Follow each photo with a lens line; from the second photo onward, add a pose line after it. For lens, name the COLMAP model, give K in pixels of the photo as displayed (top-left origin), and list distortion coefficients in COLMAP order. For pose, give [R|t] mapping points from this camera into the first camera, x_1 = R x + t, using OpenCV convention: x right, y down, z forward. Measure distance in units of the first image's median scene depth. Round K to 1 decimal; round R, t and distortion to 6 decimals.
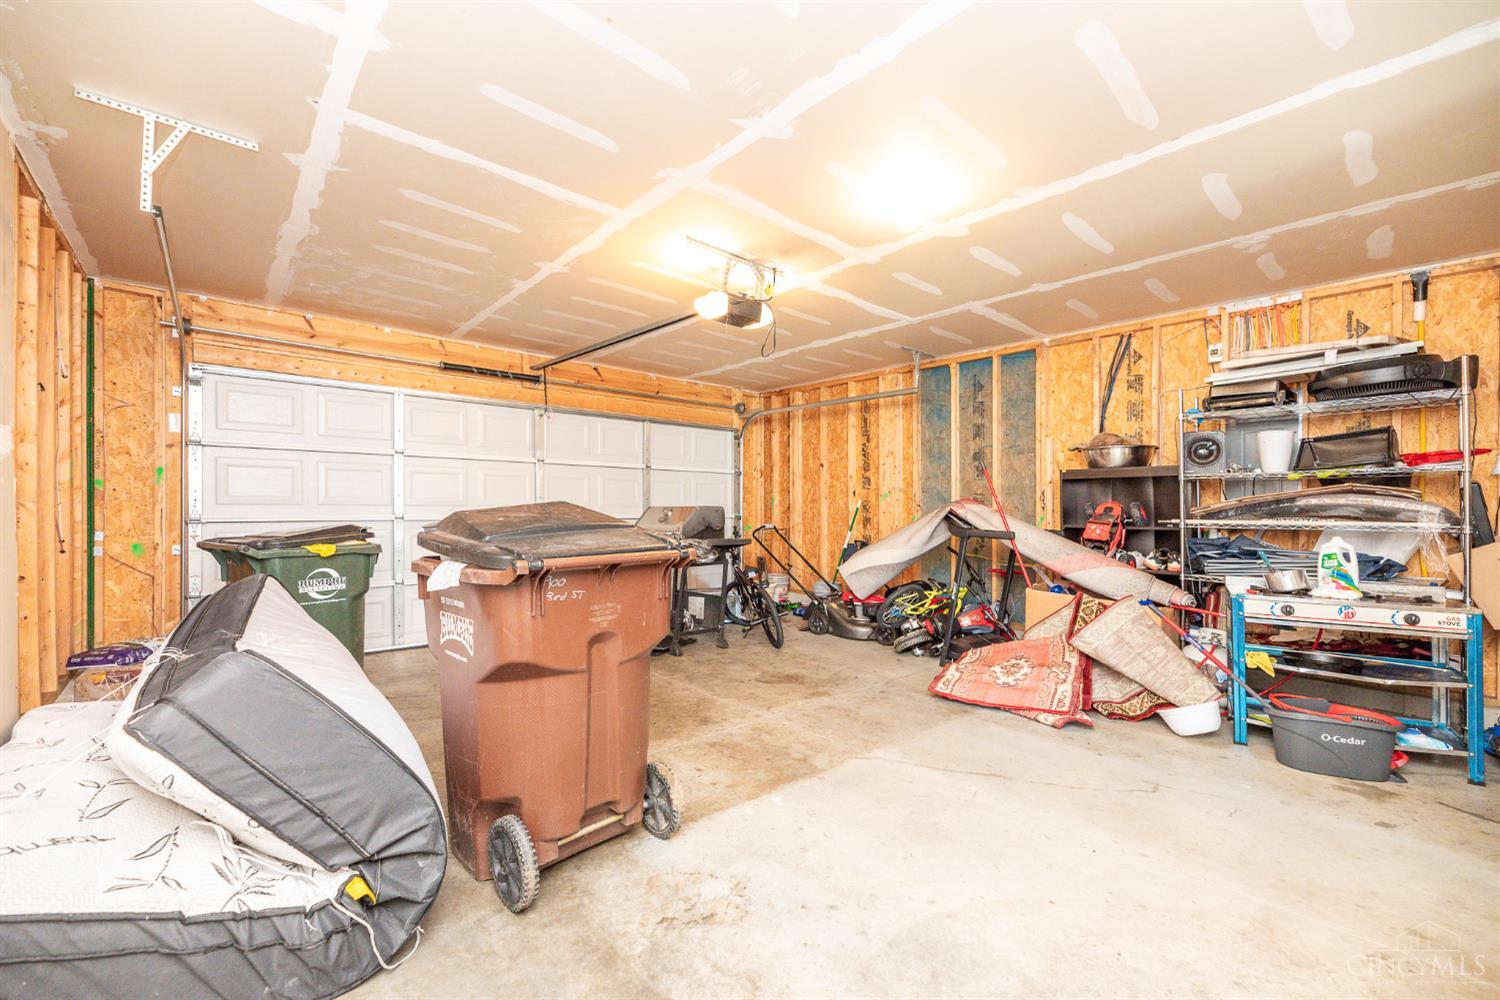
lens RADIAL K [[631.8, 0, 742.6], [0, 631.8, 499.9], [0, 0, 1]] dist [-0.000788, -0.002974]
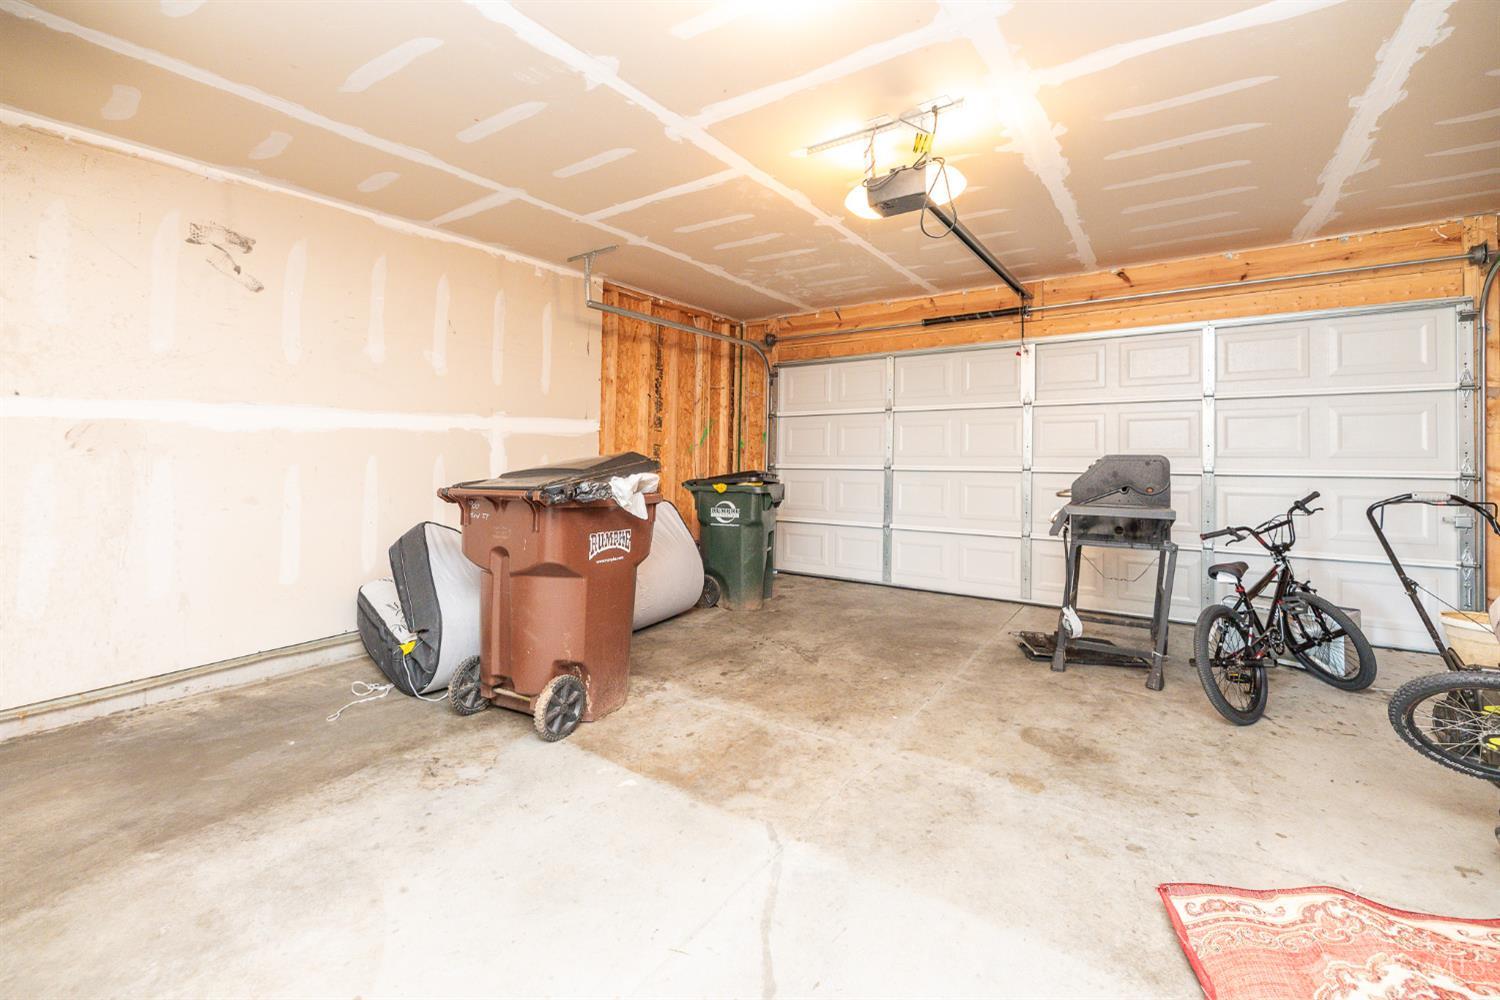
lens RADIAL K [[632.6, 0, 719.2], [0, 632.6, 432.9], [0, 0, 1]] dist [-0.000625, -0.000403]
pose [[0.219090, -0.039245, -0.974915, 0.687363], [0.009423, 0.999229, -0.038106, 0.009671], [0.975659, -0.000838, 0.219291, 0.651446]]
